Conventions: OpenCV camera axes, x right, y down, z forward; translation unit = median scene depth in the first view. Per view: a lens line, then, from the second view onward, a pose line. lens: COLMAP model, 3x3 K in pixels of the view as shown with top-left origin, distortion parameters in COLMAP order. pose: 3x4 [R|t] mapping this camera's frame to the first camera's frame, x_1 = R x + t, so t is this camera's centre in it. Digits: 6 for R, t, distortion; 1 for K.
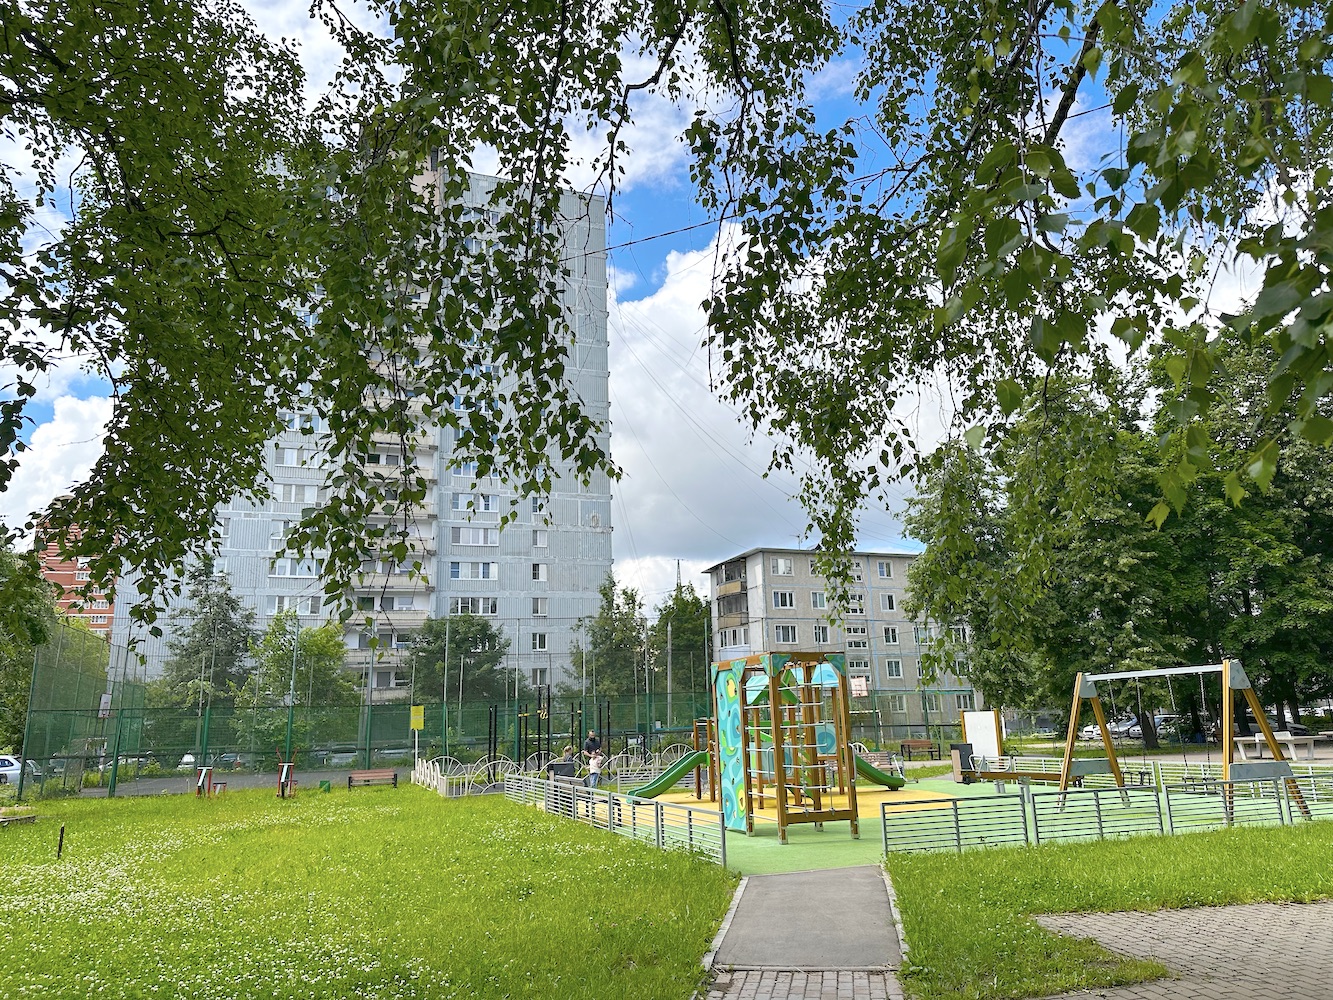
lens RADIAL K [[903.8, 0, 654.4], [0, 903.8, 522.6], [0, 0, 1]] dist [0.047151, -0.019171]
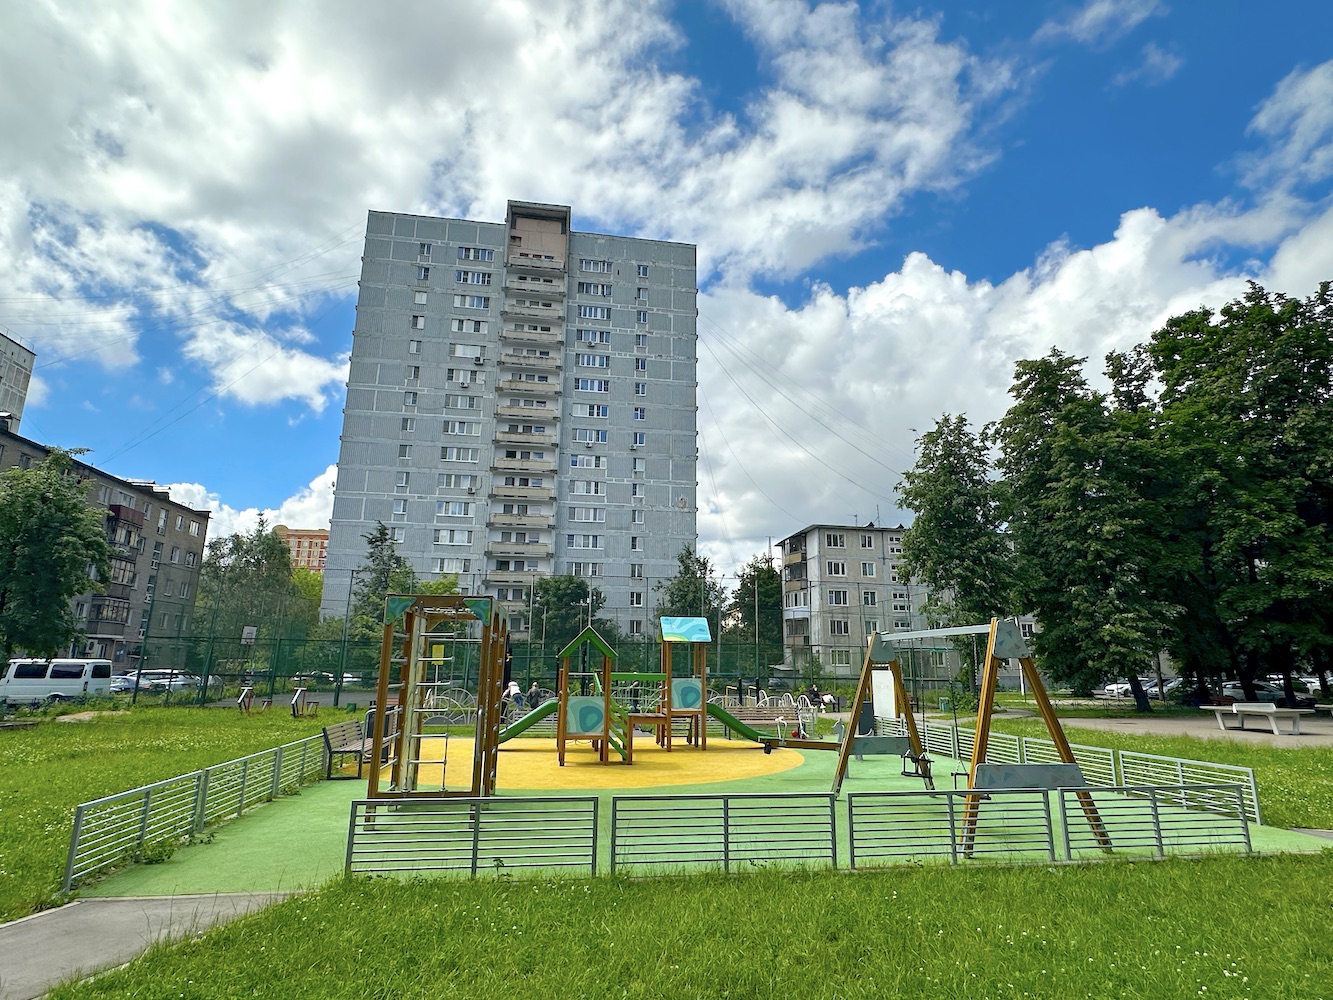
lens RADIAL K [[682.7, 0, 665.9], [0, 682.7, 509.8], [0, 0, 1]] dist [-0.003111, 0.005293]
pose [[0.983645, 0.001973, -0.180106, 0.099644], [-0.002976, 0.999982, -0.005299, 0.015852], [0.180092, 0.005748, 0.983633, 0.093725]]
